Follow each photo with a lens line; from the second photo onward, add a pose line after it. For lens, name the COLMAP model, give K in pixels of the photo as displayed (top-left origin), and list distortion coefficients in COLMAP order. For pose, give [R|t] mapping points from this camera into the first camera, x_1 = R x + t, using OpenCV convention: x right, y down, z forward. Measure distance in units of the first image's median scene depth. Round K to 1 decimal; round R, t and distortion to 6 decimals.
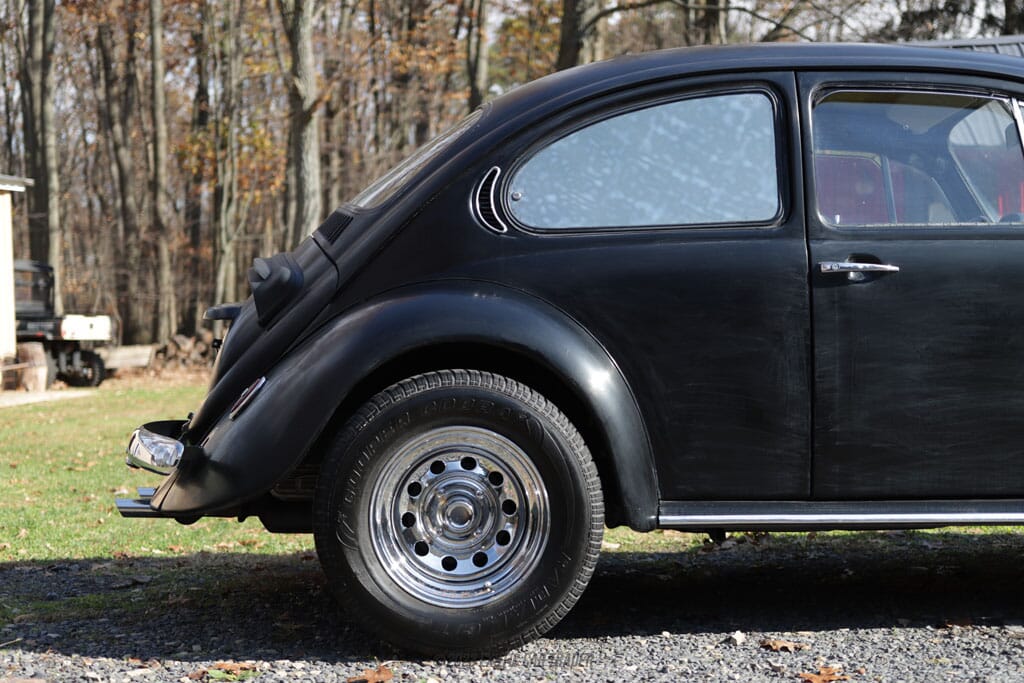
lens RADIAL K [[1413.5, 0, 512.0], [0, 1413.5, 341.5], [0, 0, 1]] dist [0.063738, 0.080080]
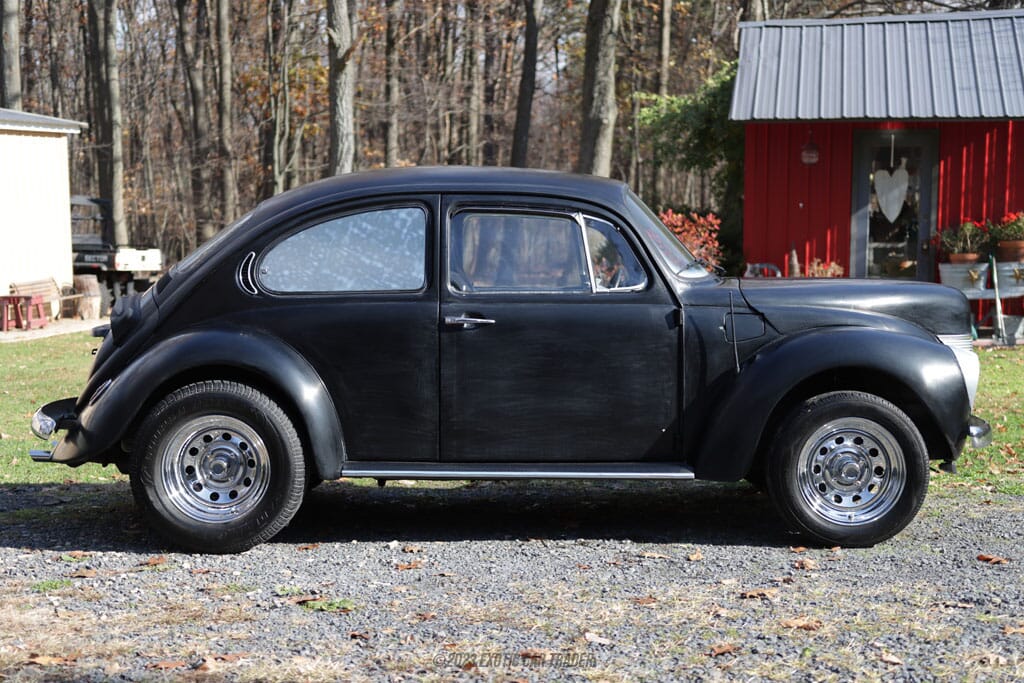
lens RADIAL K [[1413.5, 0, 512.0], [0, 1413.5, 341.5], [0, 0, 1]] dist [0.063738, 0.080080]
pose [[0.998597, 0.017427, -0.050002, 0.368478], [-0.014623, 0.998329, 0.055903, -0.117366], [0.050893, -0.055093, 0.997183, -0.602220]]
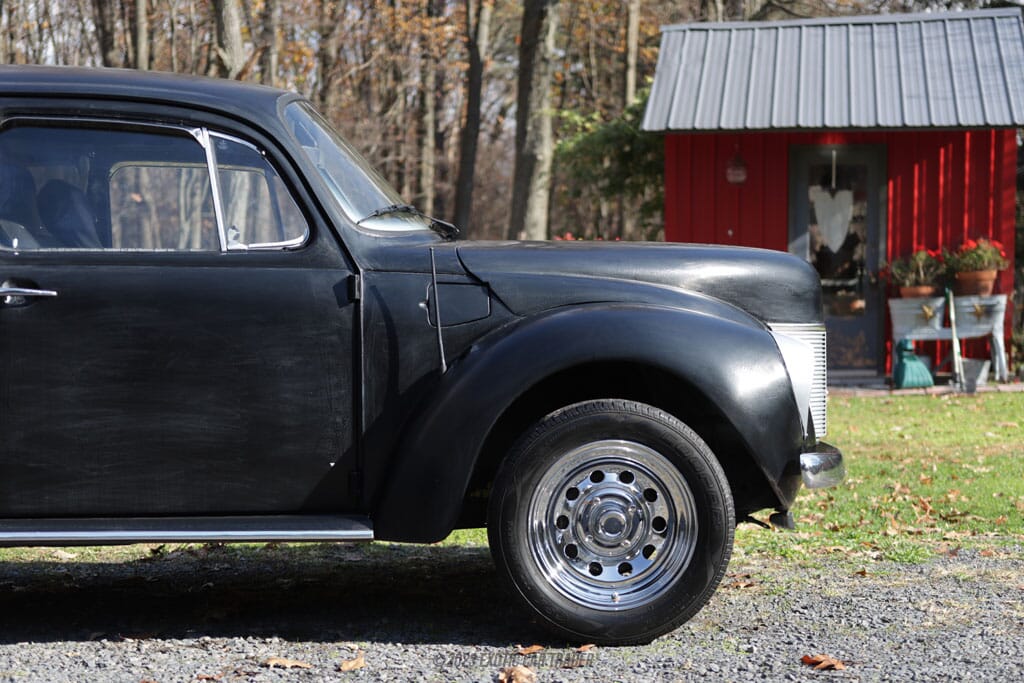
lens RADIAL K [[1522.6, 0, 512.0], [0, 1522.6, 341.5], [0, 0, 1]] dist [0.062717, 0.008409]
pose [[0.999629, 0.010782, -0.024993, 0.621705], [-0.010533, 0.999894, 0.010084, -0.030751], [0.025099, -0.009817, 0.999637, -0.099143]]
